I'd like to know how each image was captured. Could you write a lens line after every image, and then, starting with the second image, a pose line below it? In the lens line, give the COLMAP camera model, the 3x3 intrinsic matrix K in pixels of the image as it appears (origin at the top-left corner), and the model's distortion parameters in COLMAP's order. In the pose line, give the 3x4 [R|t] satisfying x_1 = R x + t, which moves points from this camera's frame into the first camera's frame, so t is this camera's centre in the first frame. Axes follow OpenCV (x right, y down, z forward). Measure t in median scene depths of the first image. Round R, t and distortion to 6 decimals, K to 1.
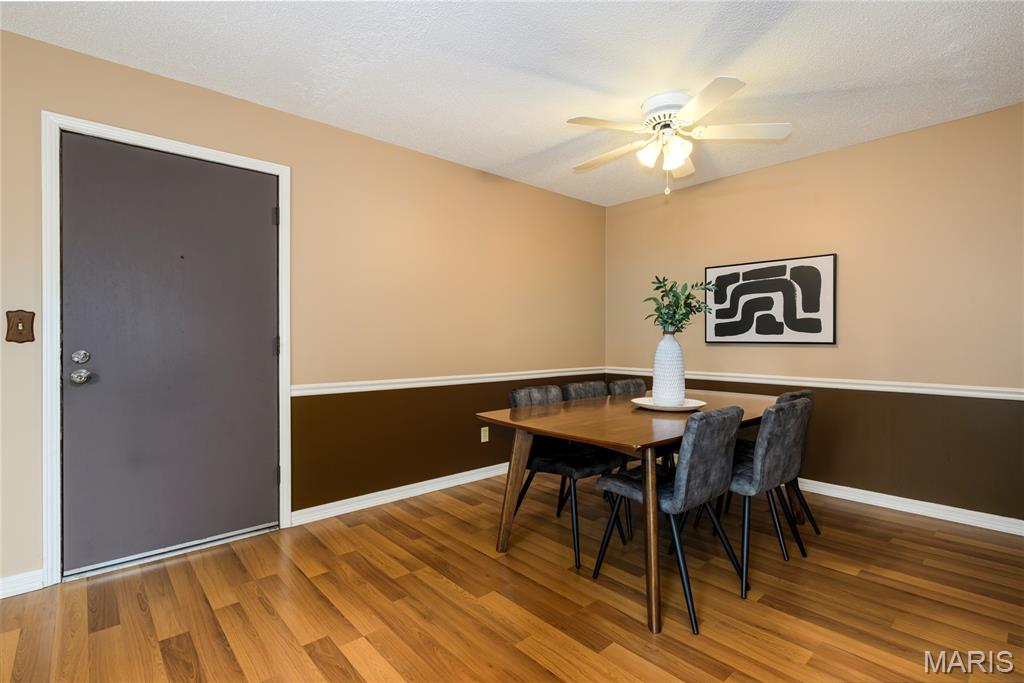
lens RADIAL K [[480.5, 0, 512.0], [0, 480.5, 341.5], [0, 0, 1]] dist [-0.000965, -0.000607]
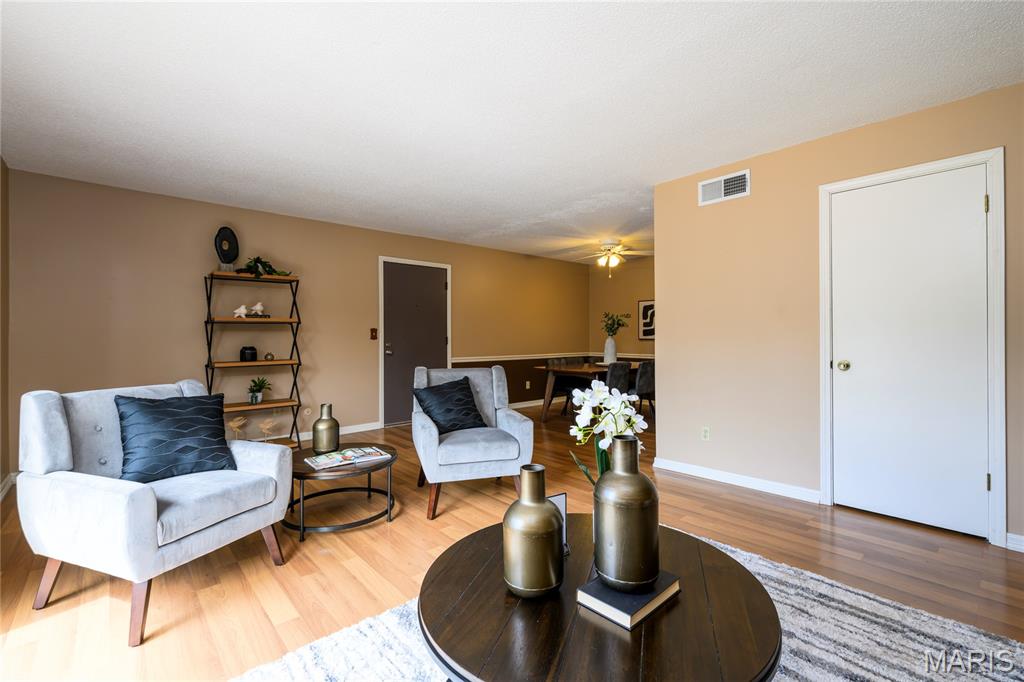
lens RADIAL K [[445.5, 0, 512.1], [0, 445.5, 339.4], [0, 0, 1]] dist [0.000568, -0.000387]
pose [[0.999989, -0.003991, -0.002401, -0.161591], [0.003988, 0.999991, -0.001149, 0.004723], [0.002405, 0.001139, 0.999996, -1.204027]]
